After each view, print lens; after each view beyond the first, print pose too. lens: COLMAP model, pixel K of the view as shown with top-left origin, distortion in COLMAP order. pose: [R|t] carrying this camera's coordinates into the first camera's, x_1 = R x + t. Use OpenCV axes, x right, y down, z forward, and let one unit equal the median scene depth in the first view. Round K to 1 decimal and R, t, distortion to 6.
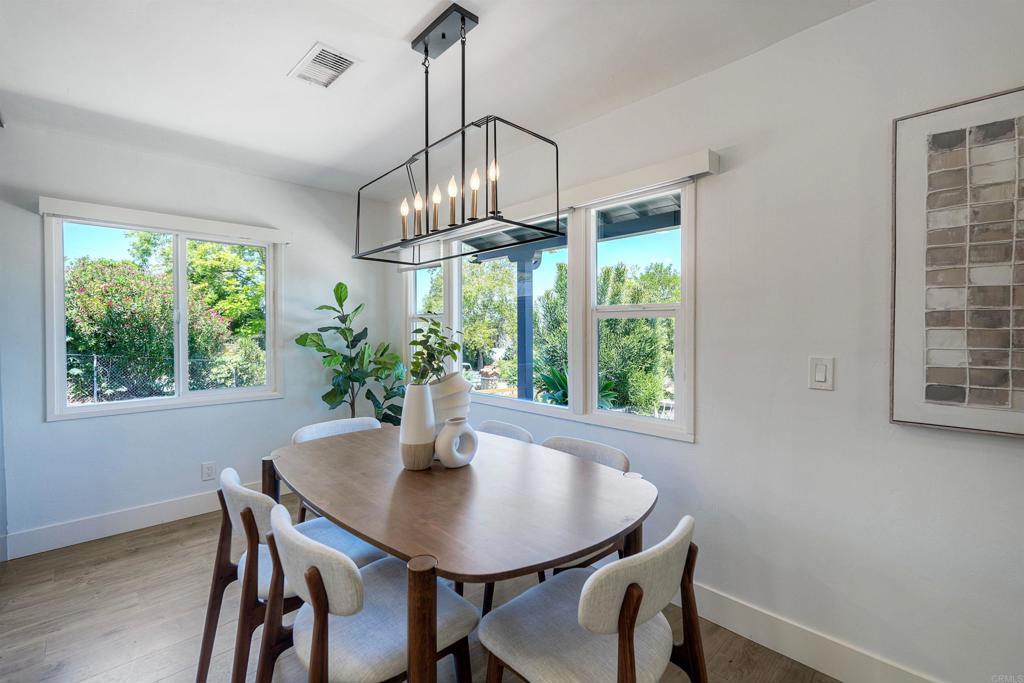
lens RADIAL K [[452.9, 0, 516.6], [0, 452.9, 332.4], [0, 0, 1]] dist [0.004780, 0.001074]
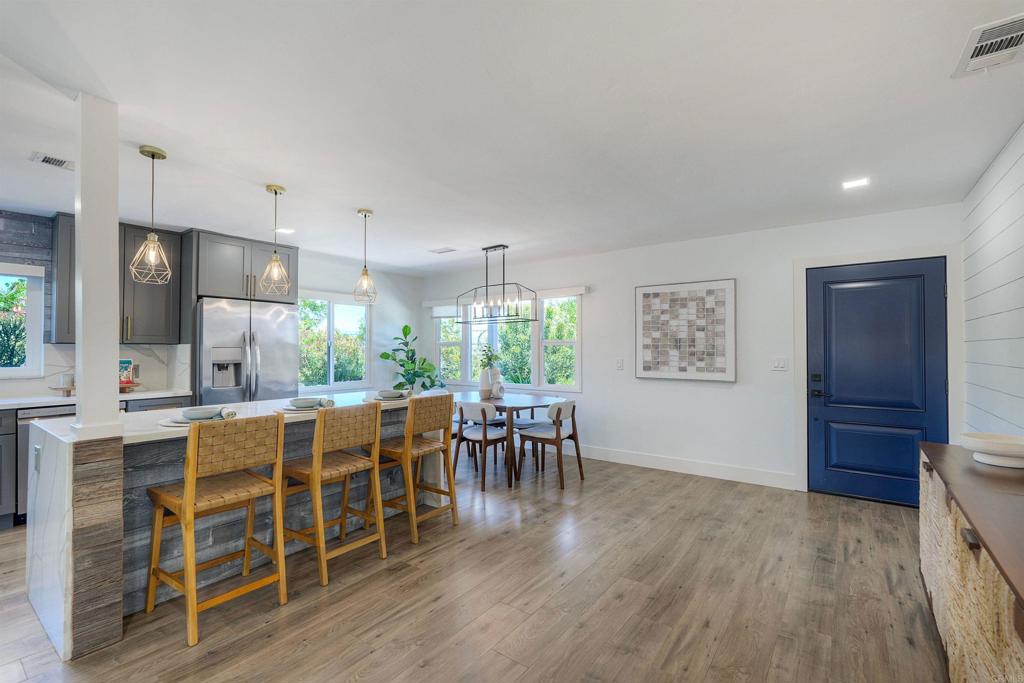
lens RADIAL K [[452.9, 0, 511.5], [0, 452.9, 344.8], [0, 0, 1]] dist [0.004780, 0.001074]
pose [[0.988845, -0.000009, 0.148946, -0.236962], [0.002798, 0.999825, -0.018518, 0.006504], [-0.148920, 0.018728, 0.988672, -0.910020]]
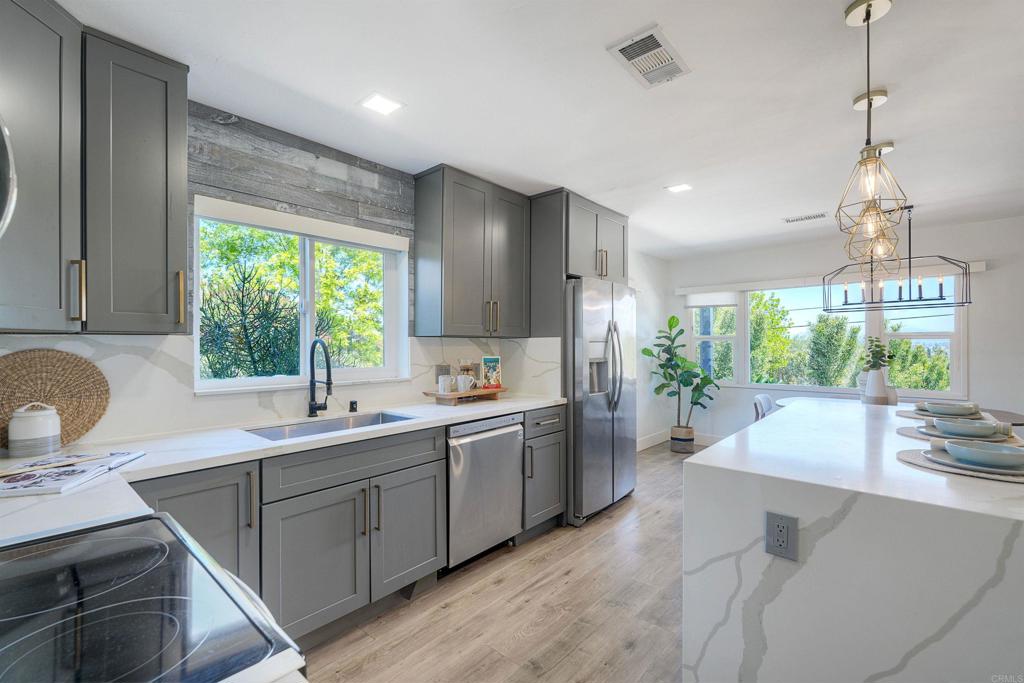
lens RADIAL K [[452.9, 0, 513.2], [0, 452.9, 343.3], [0, 0, 1]] dist [0.004780, 0.001074]
pose [[0.996971, -0.003841, 0.077683, -1.058735], [0.005038, 0.999871, -0.015224, 0.006165], [-0.077614, 0.015569, 0.996862, -0.518209]]
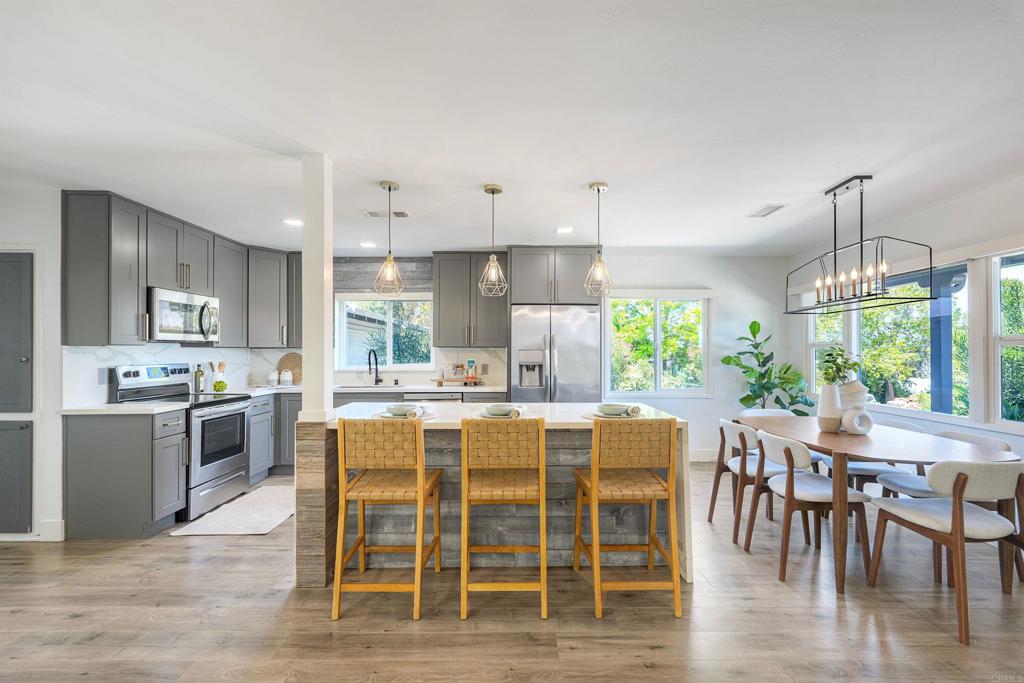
lens RADIAL K [[452.9, 0, 512.6], [0, 452.9, 348.5], [0, 0, 1]] dist [0.004780, 0.001074]
pose [[0.715134, -0.004369, -0.698974, 0.068060], [-0.007322, 0.999879, -0.013742, 0.003006], [0.698949, 0.014945, 0.715015, -0.564405]]
